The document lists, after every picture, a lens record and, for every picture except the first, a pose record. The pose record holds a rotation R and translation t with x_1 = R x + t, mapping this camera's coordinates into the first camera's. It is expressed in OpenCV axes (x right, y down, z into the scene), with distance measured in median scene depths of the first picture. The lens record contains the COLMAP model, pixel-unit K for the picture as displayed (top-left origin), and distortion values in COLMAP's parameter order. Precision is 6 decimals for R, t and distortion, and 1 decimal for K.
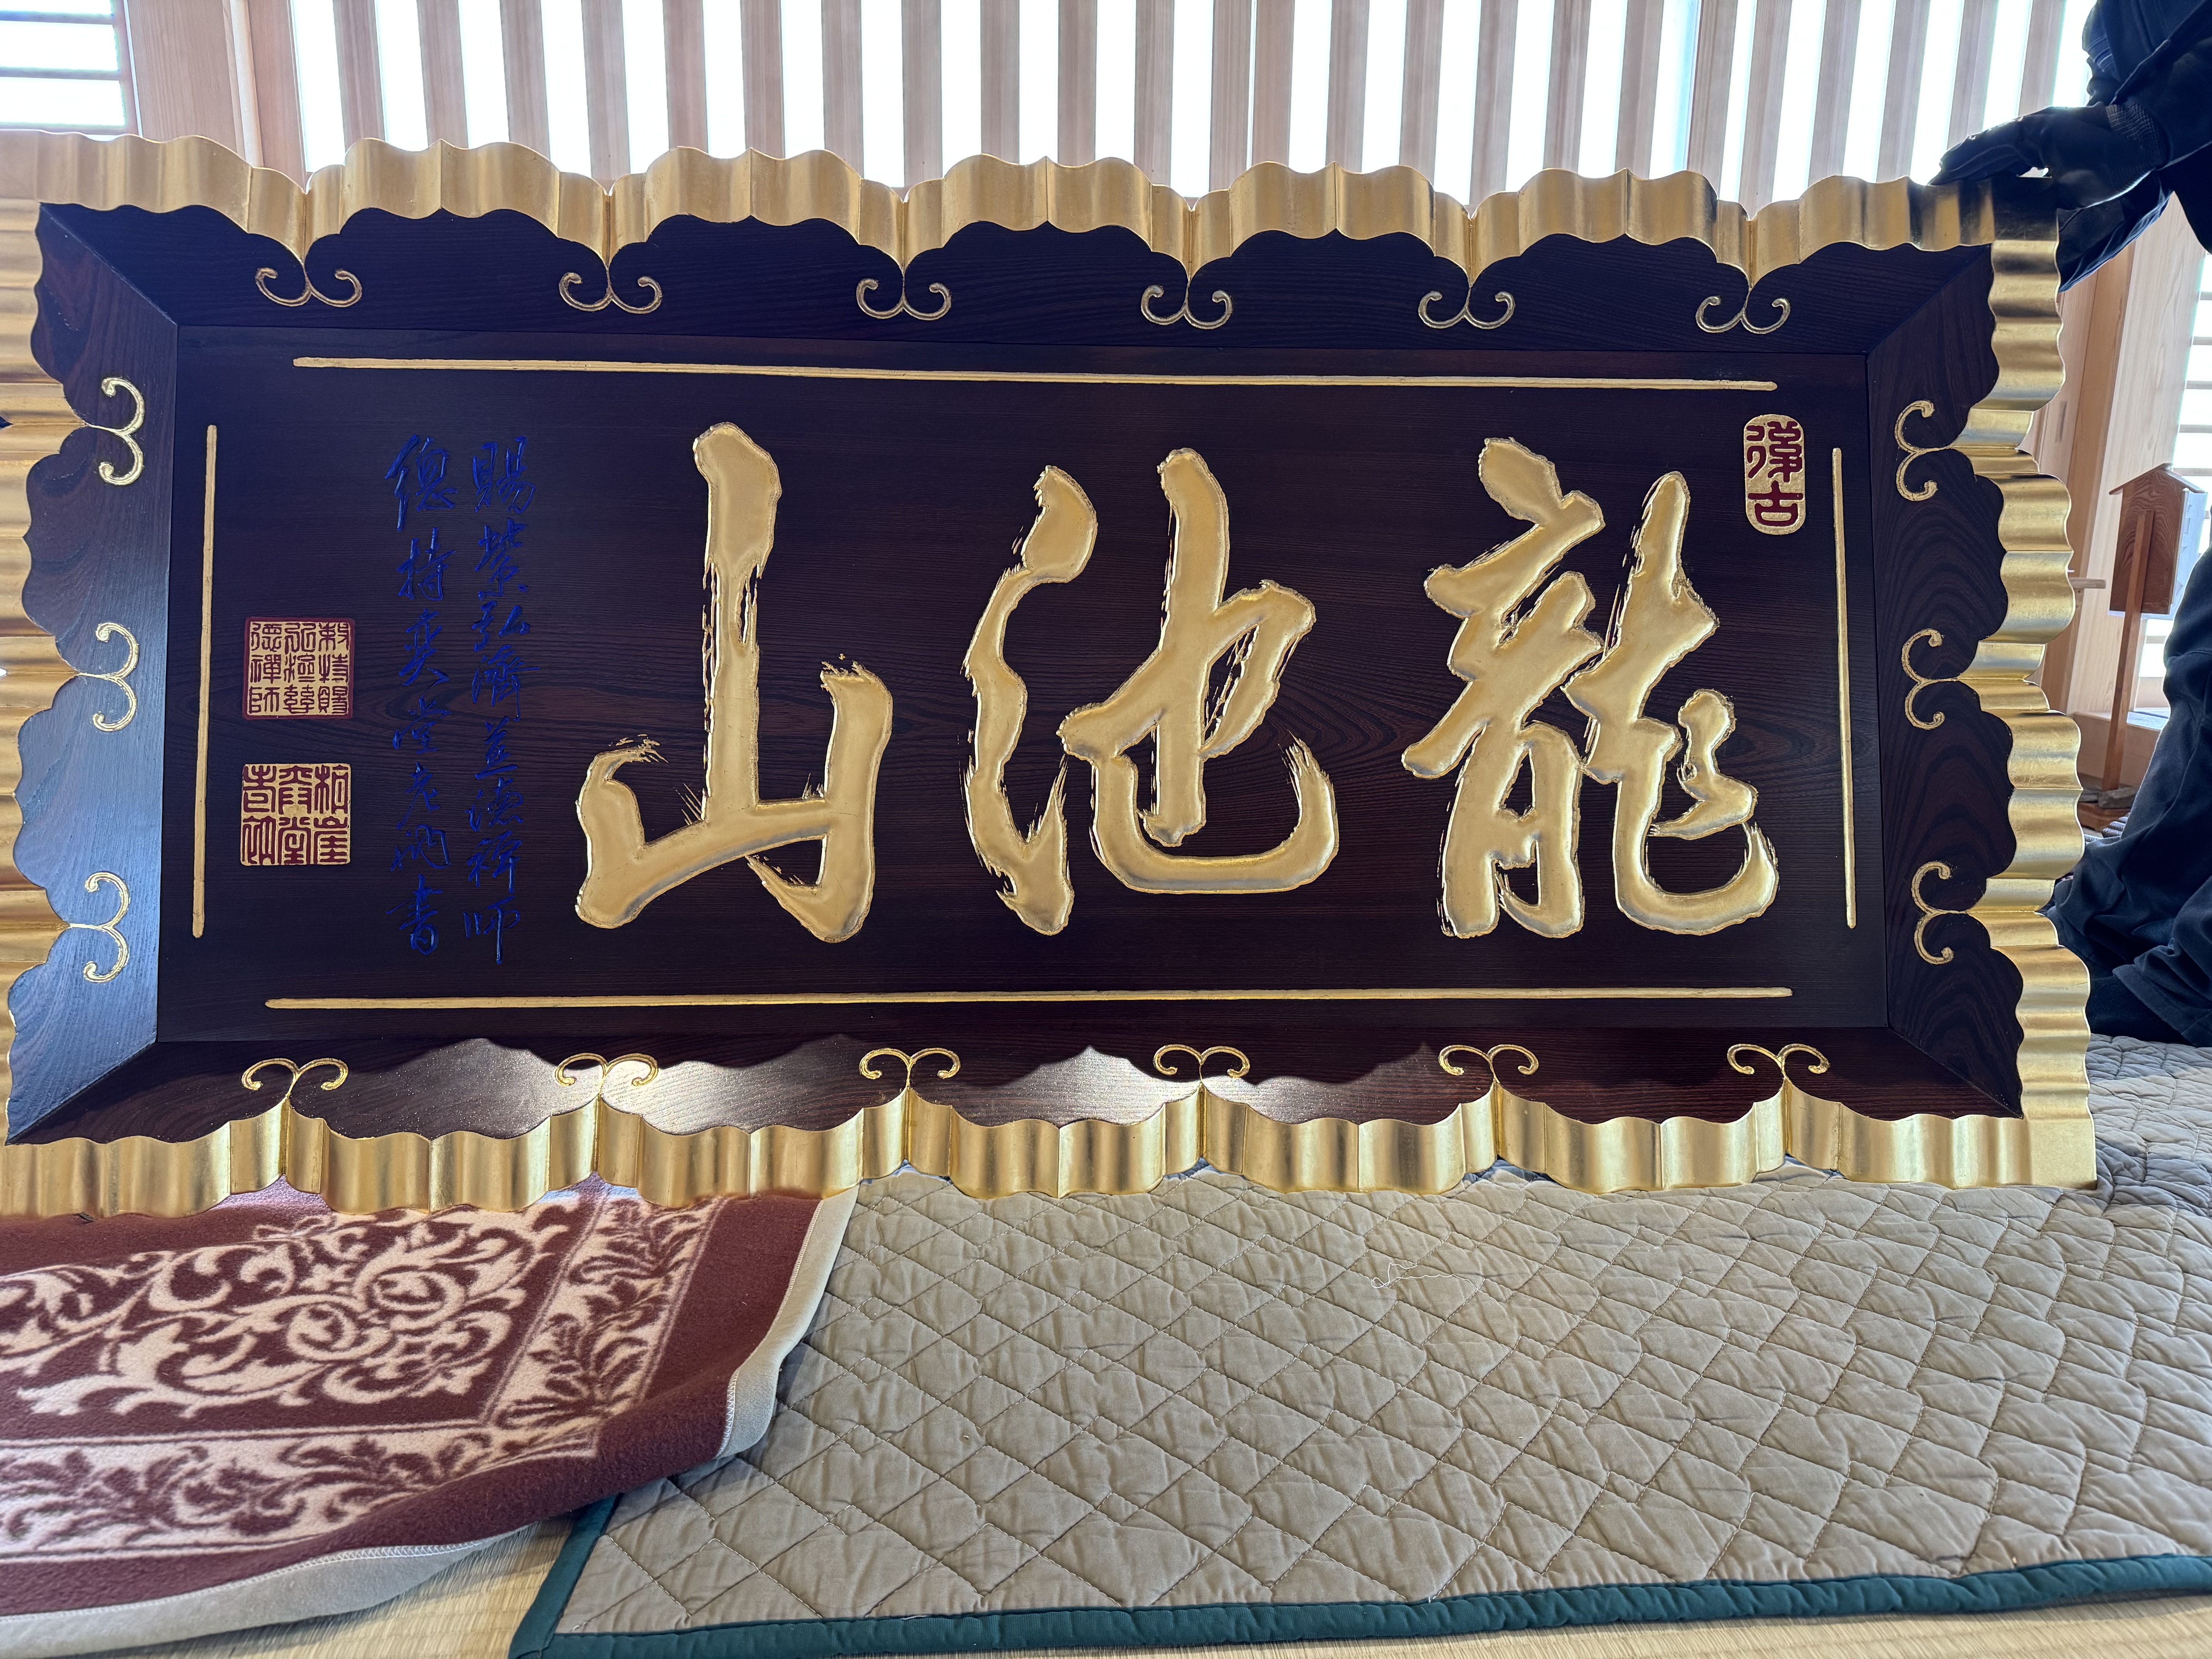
lens RADIAL K [[1552.6, 0, 1067.7], [0, 1552.6, 875.0], [0, 0, 1]] dist [0.060427, -0.070164]
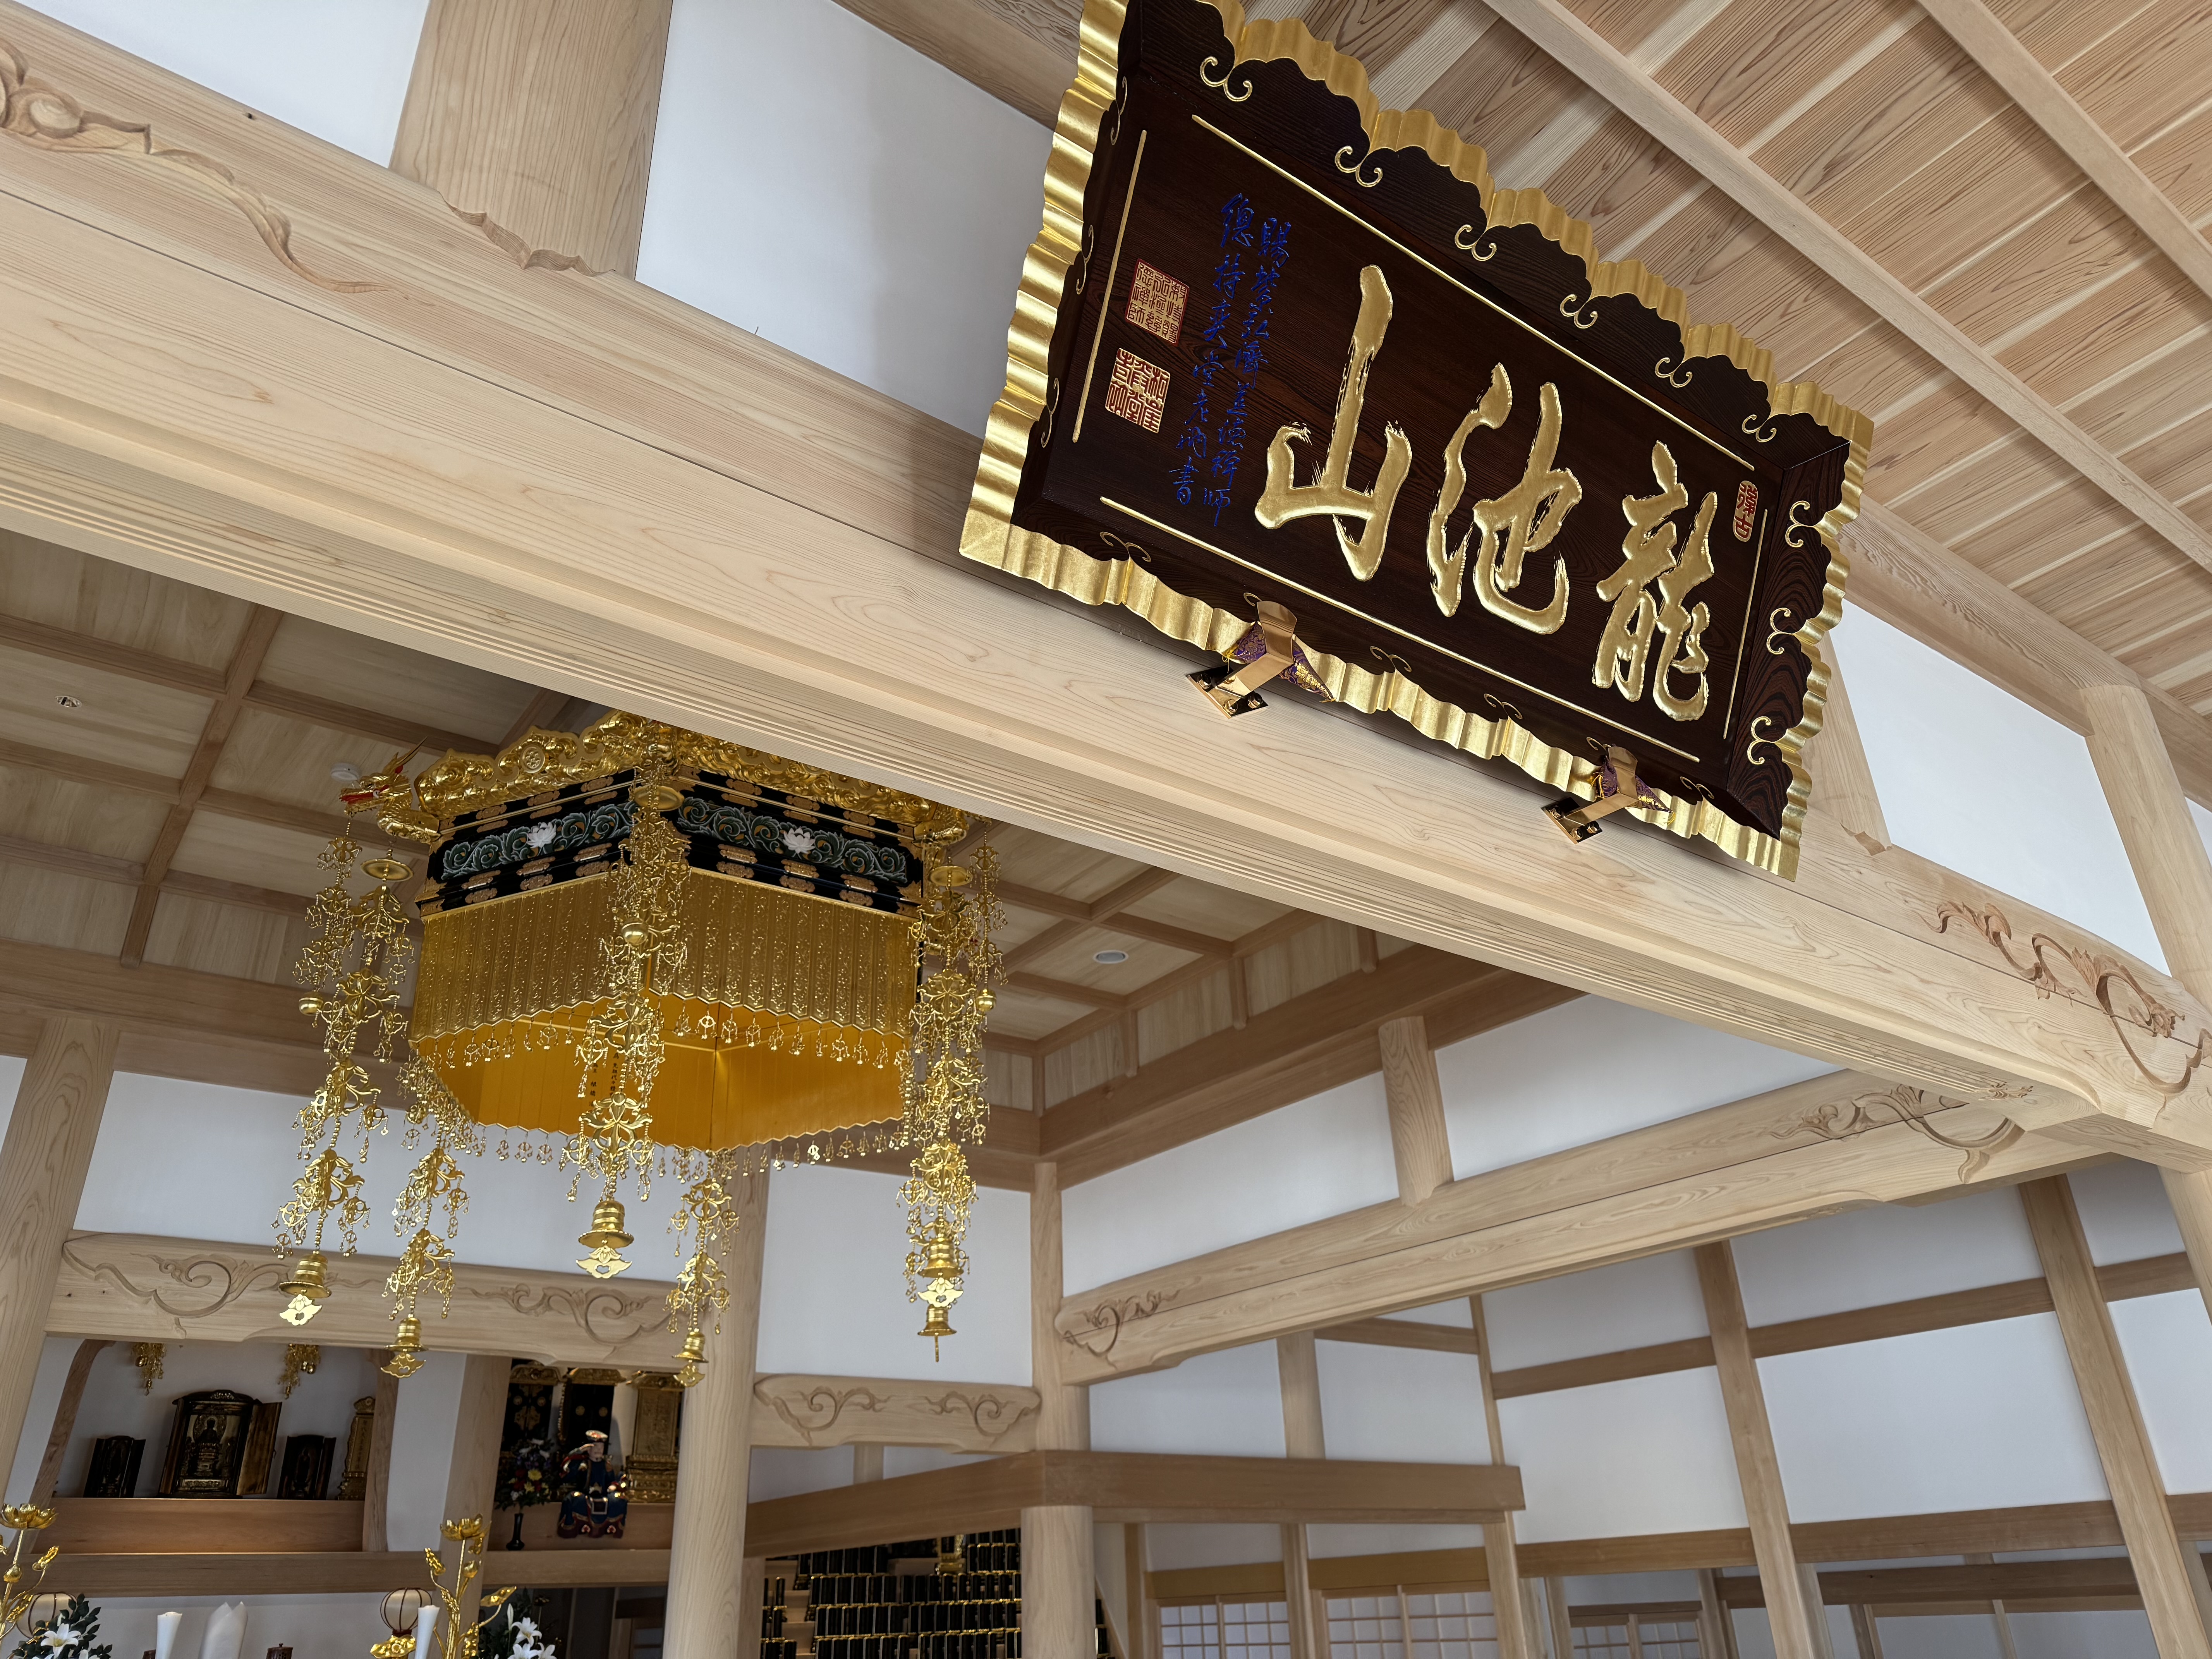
lens RADIAL K [[1552.6, 0, 1108.5], [0, 1552.6, 814.3], [0, 0, 1]] dist [0.060427, -0.070164]
pose [[0.835013, 0.253823, 0.488188, -1.134583], [-0.250617, 0.965313, -0.073229, 0.480742], [-0.489841, -0.061201, 0.869661, -0.372089]]
